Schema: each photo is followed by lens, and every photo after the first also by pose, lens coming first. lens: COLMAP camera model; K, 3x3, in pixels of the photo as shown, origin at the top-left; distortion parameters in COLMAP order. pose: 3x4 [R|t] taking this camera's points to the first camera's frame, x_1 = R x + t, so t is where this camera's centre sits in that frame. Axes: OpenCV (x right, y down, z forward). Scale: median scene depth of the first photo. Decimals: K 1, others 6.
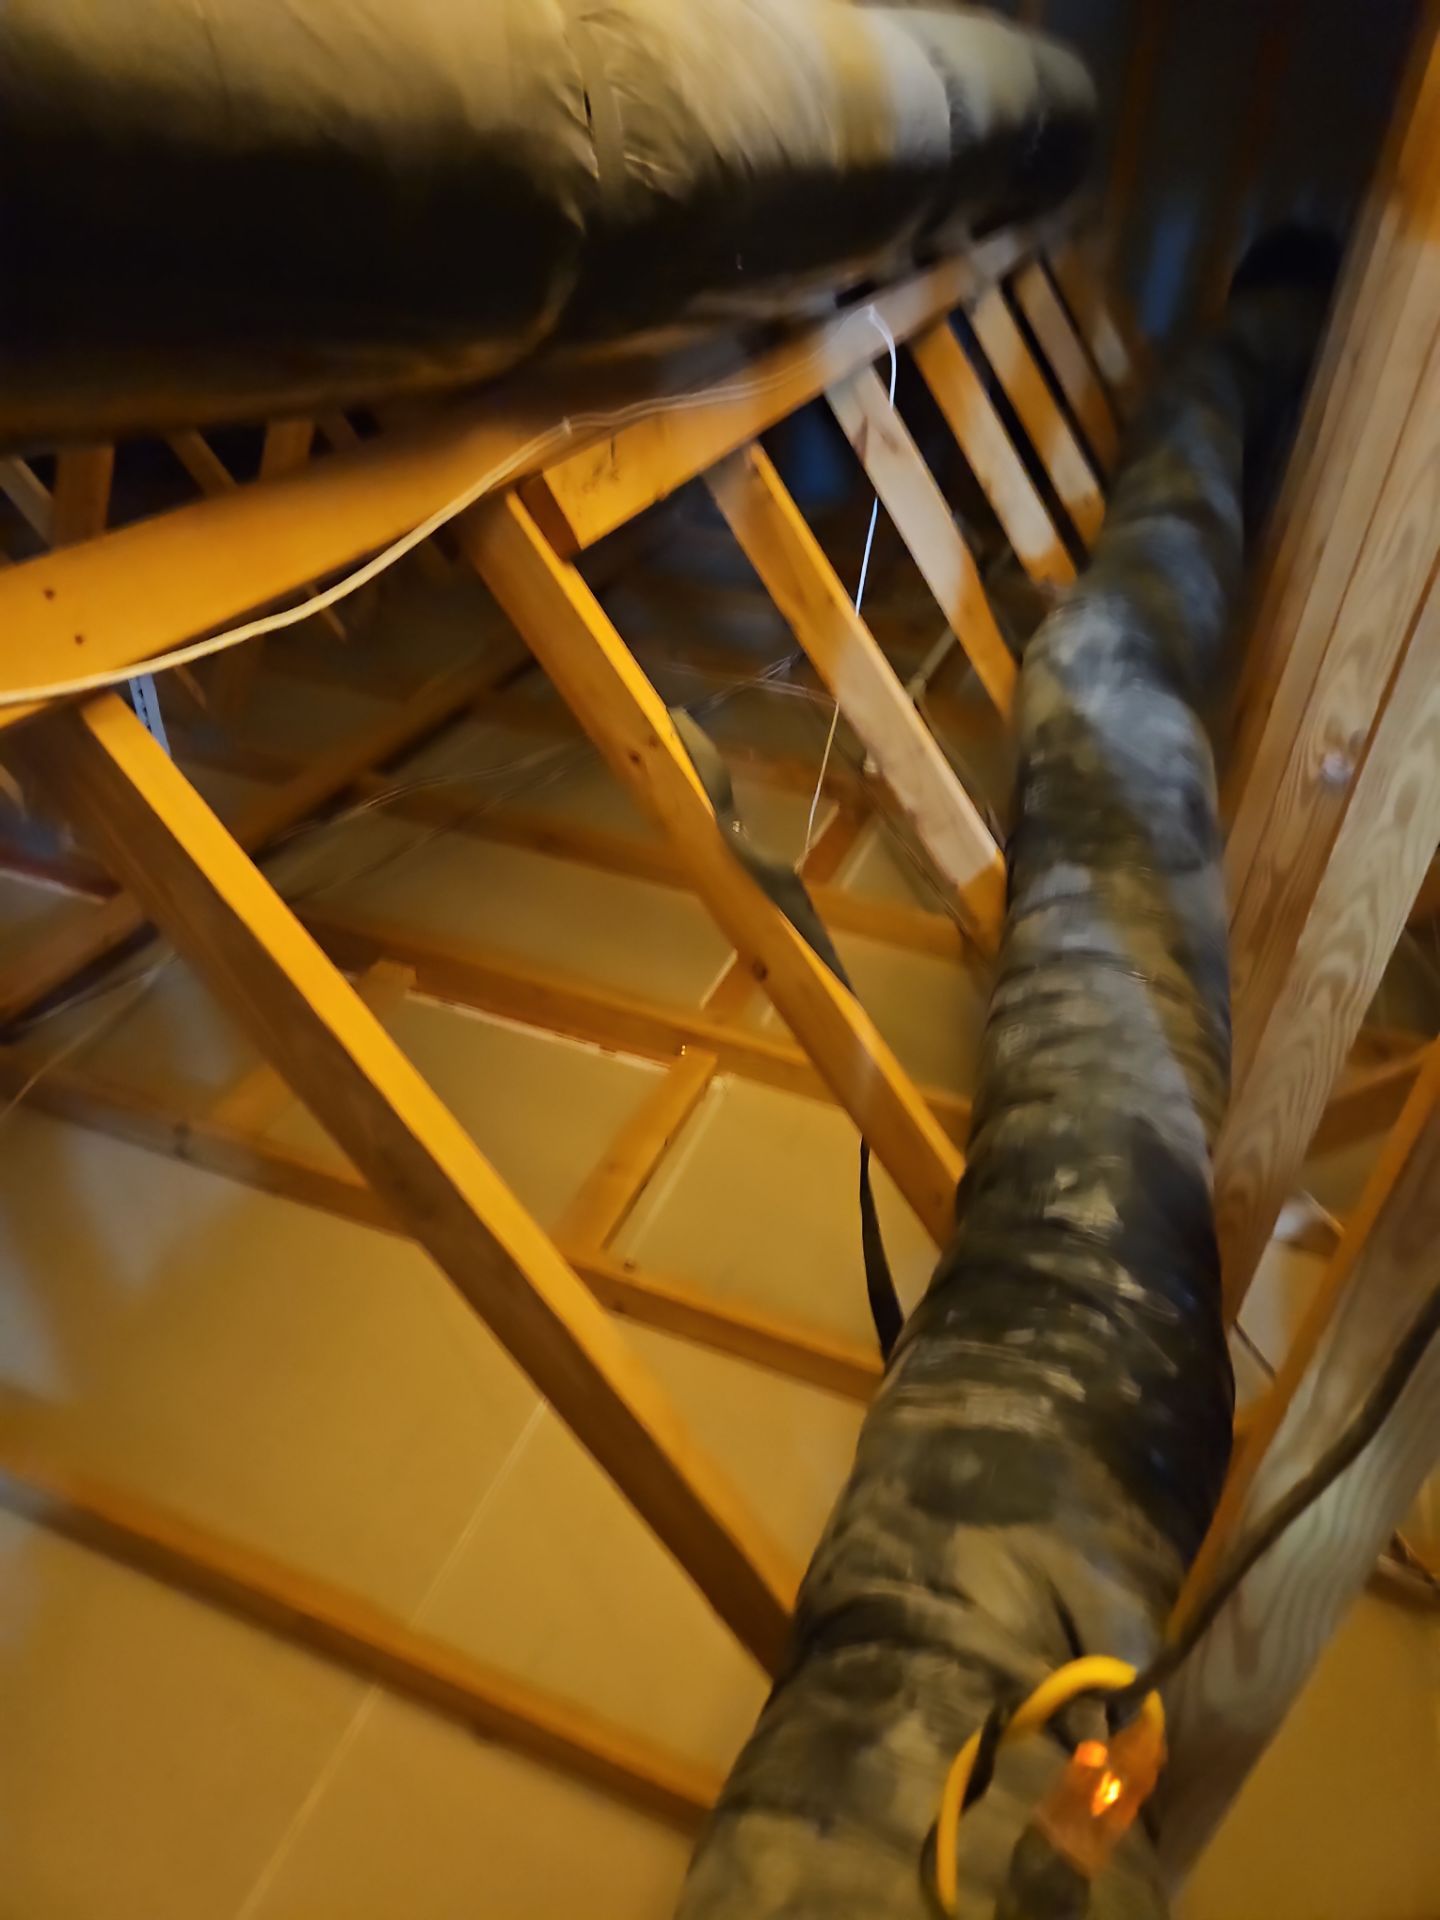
lens RADIAL K [[1270.8, 0, 724.6], [0, 1270.8, 933.1], [0, 0, 1]] dist [0.081561, -0.070205]
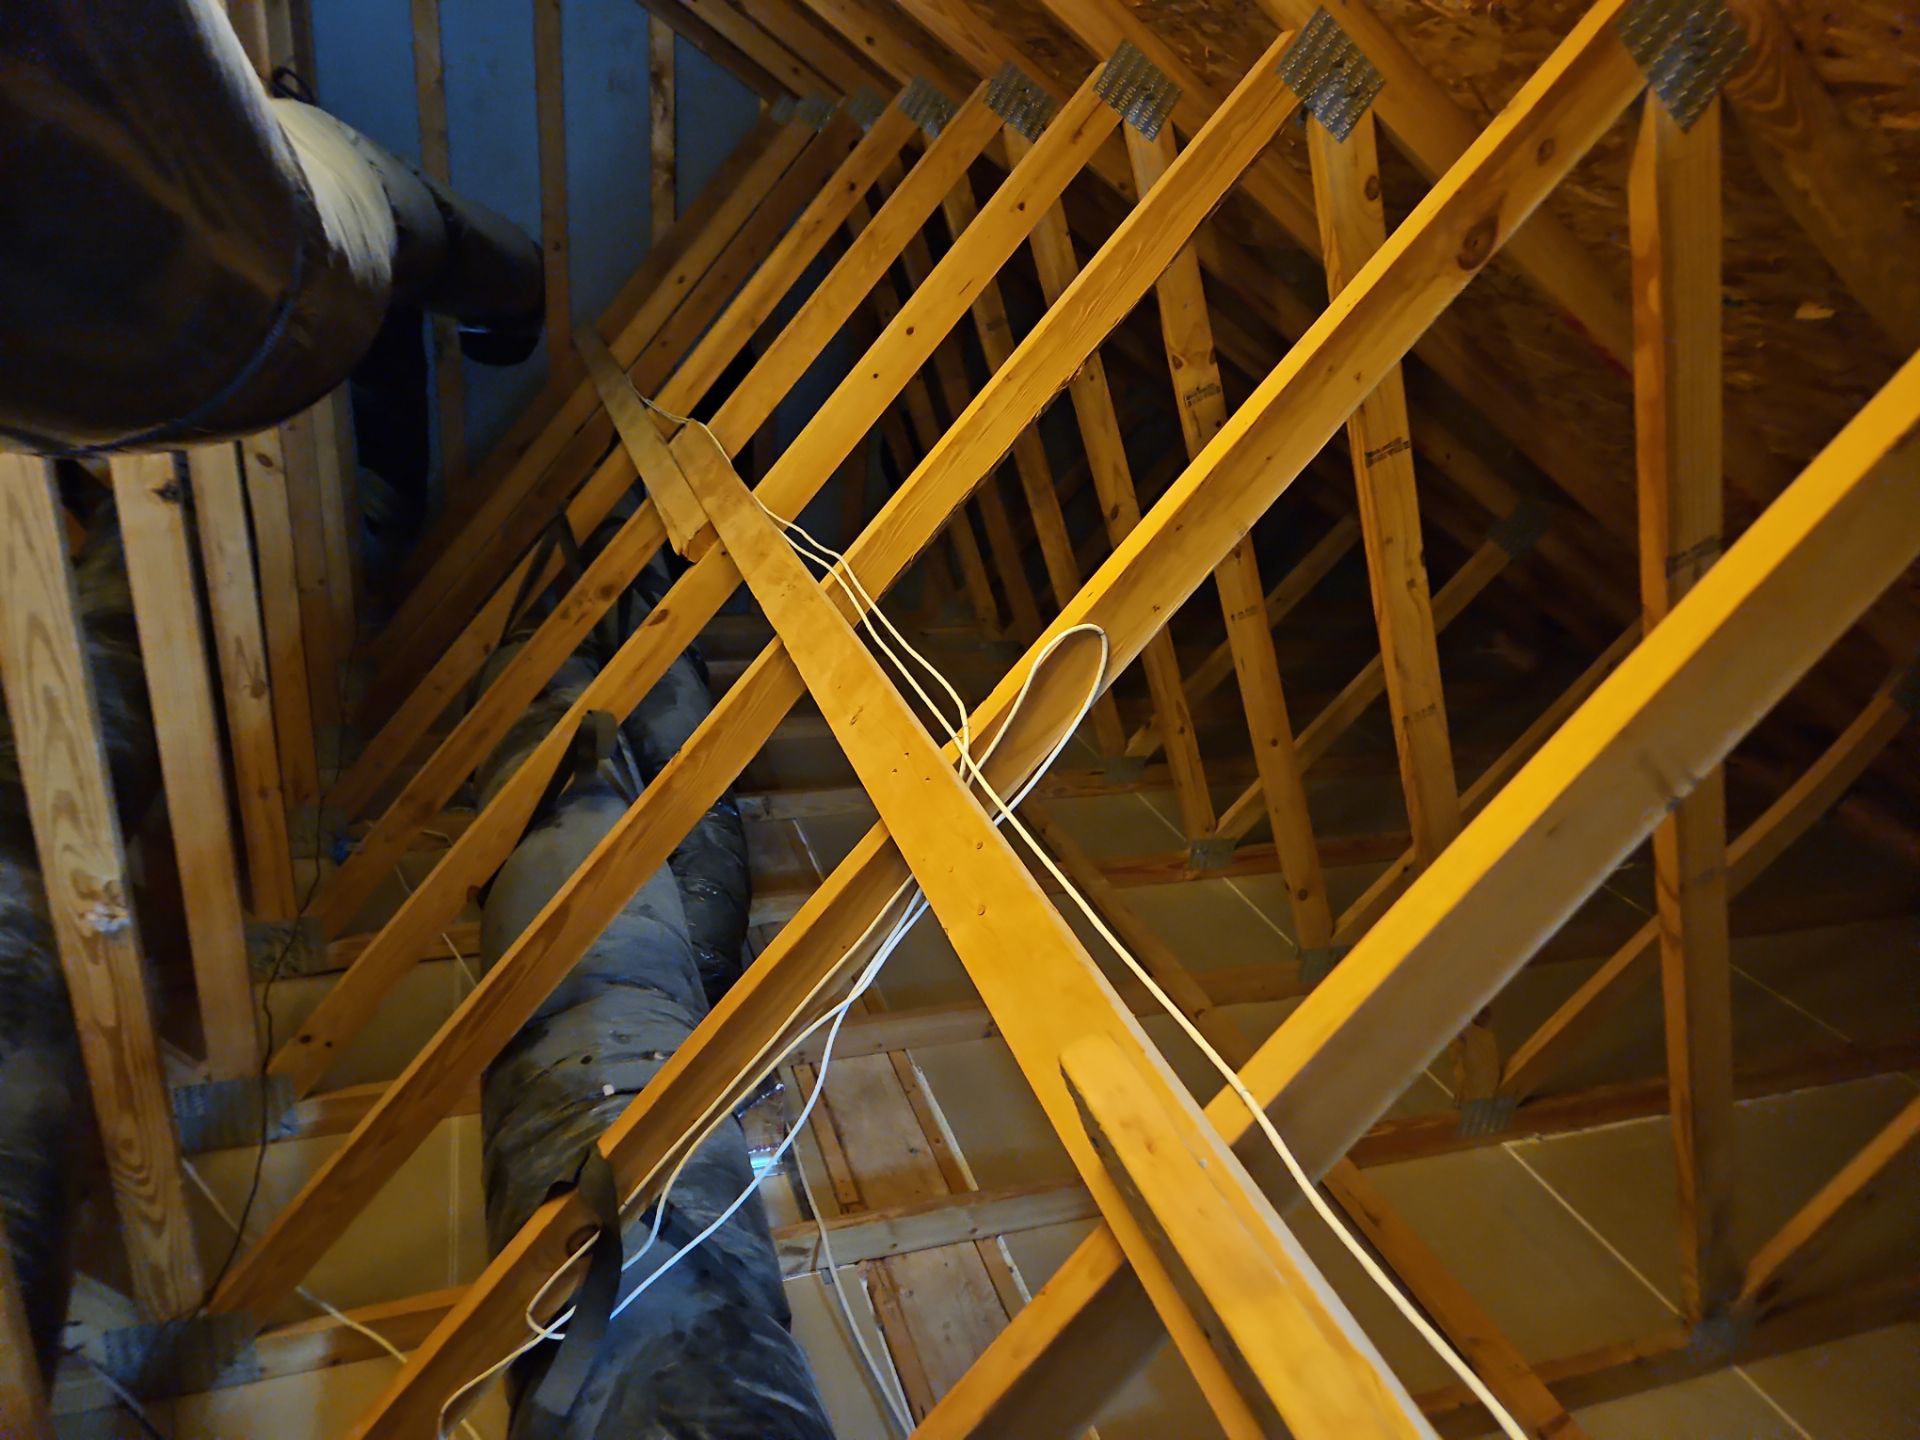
lens RADIAL K [[1269.5, 0, 947.4], [0, 1269.5, 732.9], [0, 0, 1]] dist [0.081890, -0.073105]
pose [[0.766986, -0.238089, 0.595857, 0.467429], [0.324920, 0.944866, -0.040693, -0.017444], [-0.553317, 0.224817, 0.802059, -0.190539]]
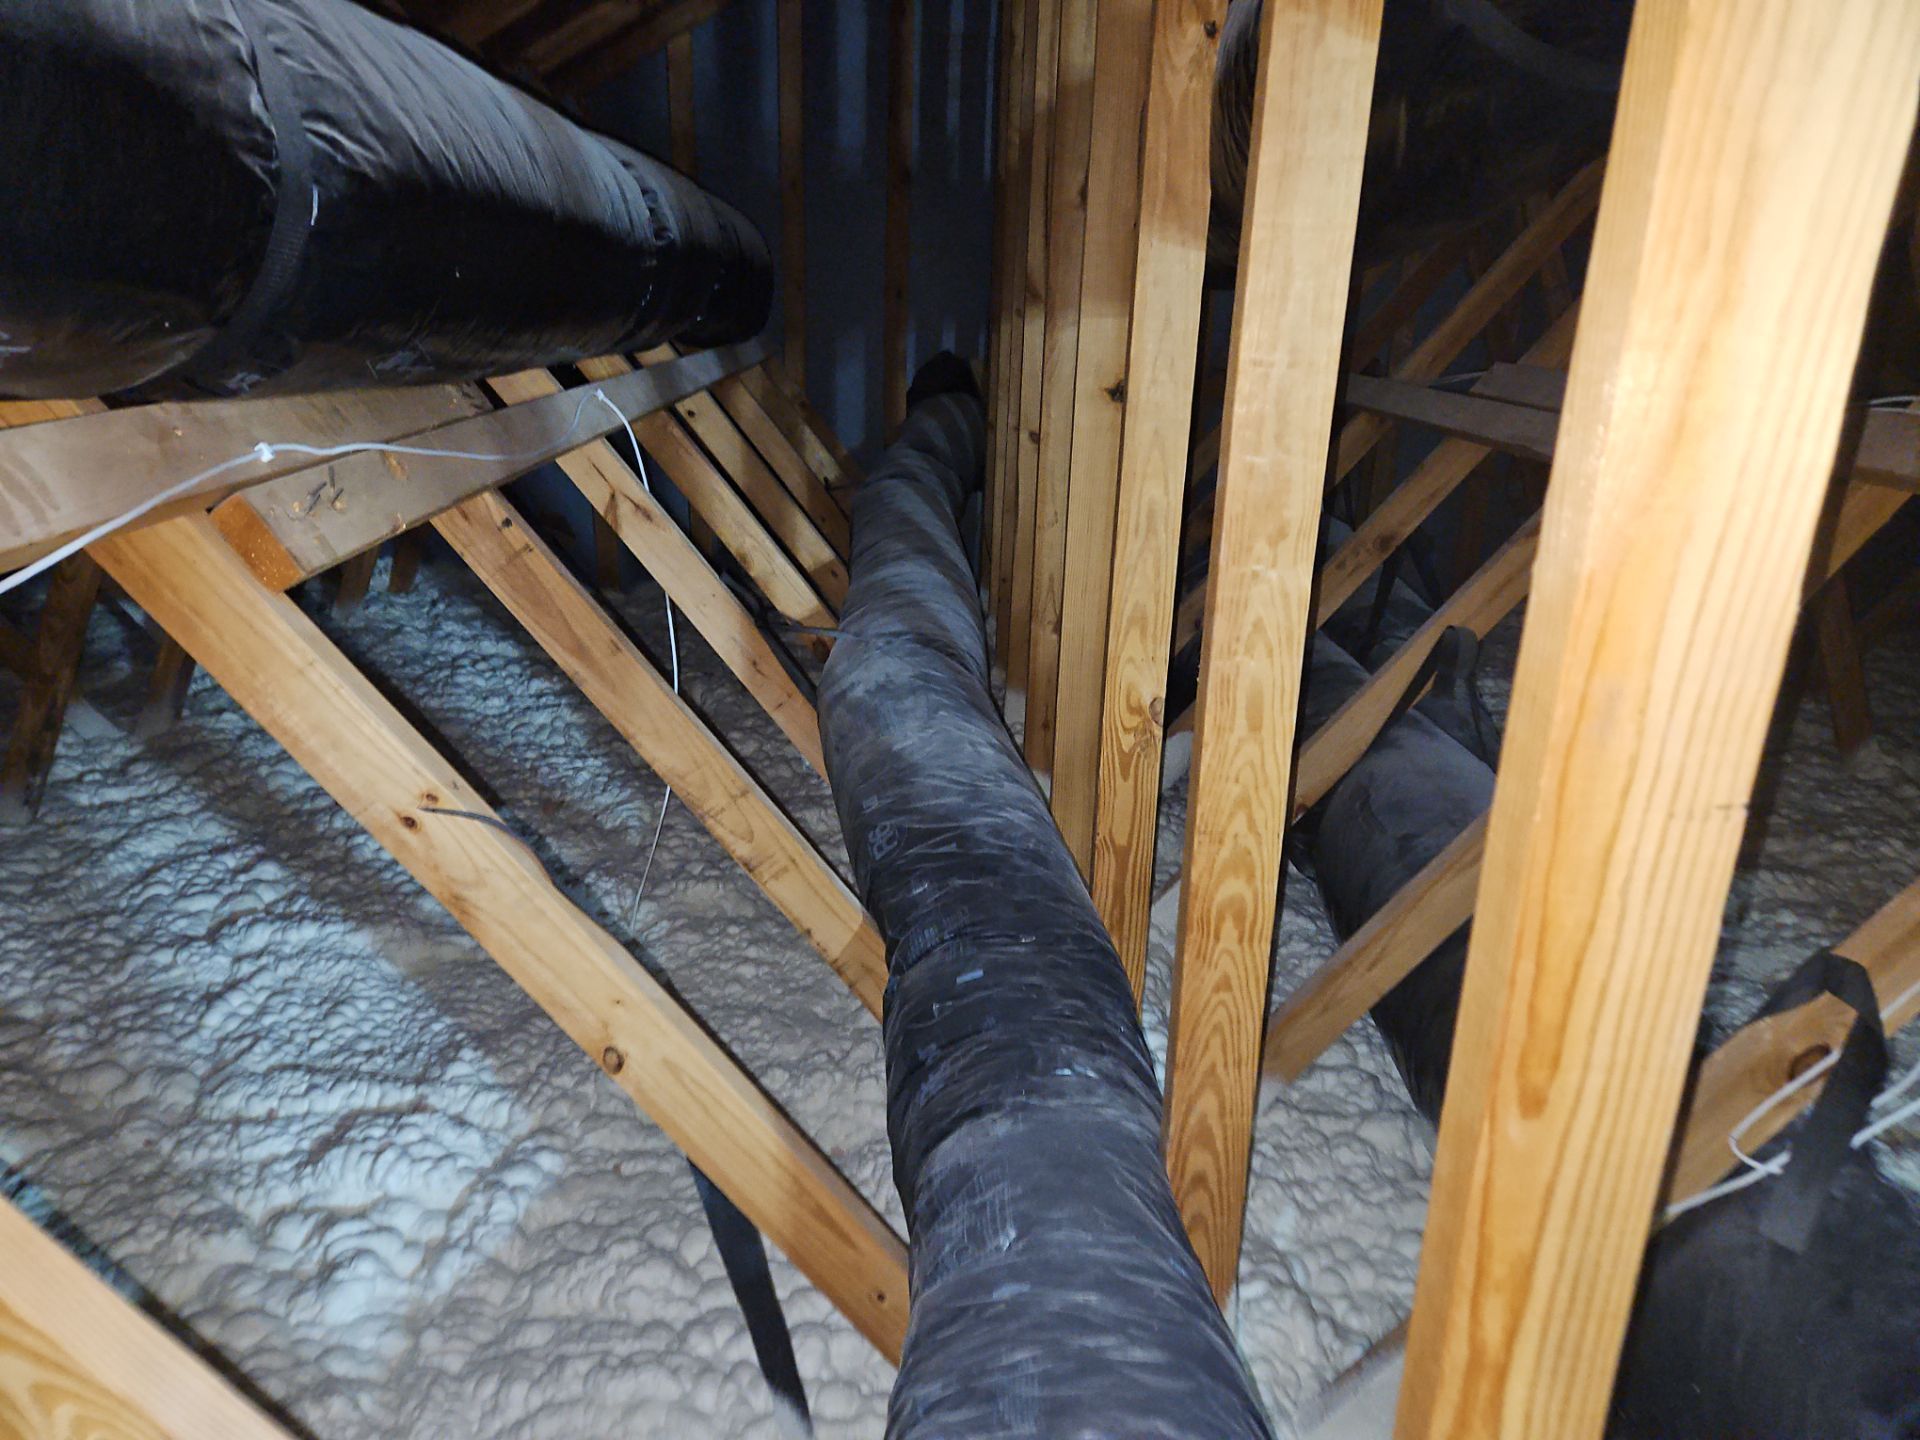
lens RADIAL K [[1270.8, 0, 966.8], [0, 1270.8, 704.1], [0, 0, 1]] dist [0.081561, -0.070205]
pose [[0.920381, -0.136350, 0.366479, -0.031641], [0.230700, 0.946083, -0.227388, 0.052632], [-0.315715, 0.293831, 0.902213, 0.133855]]
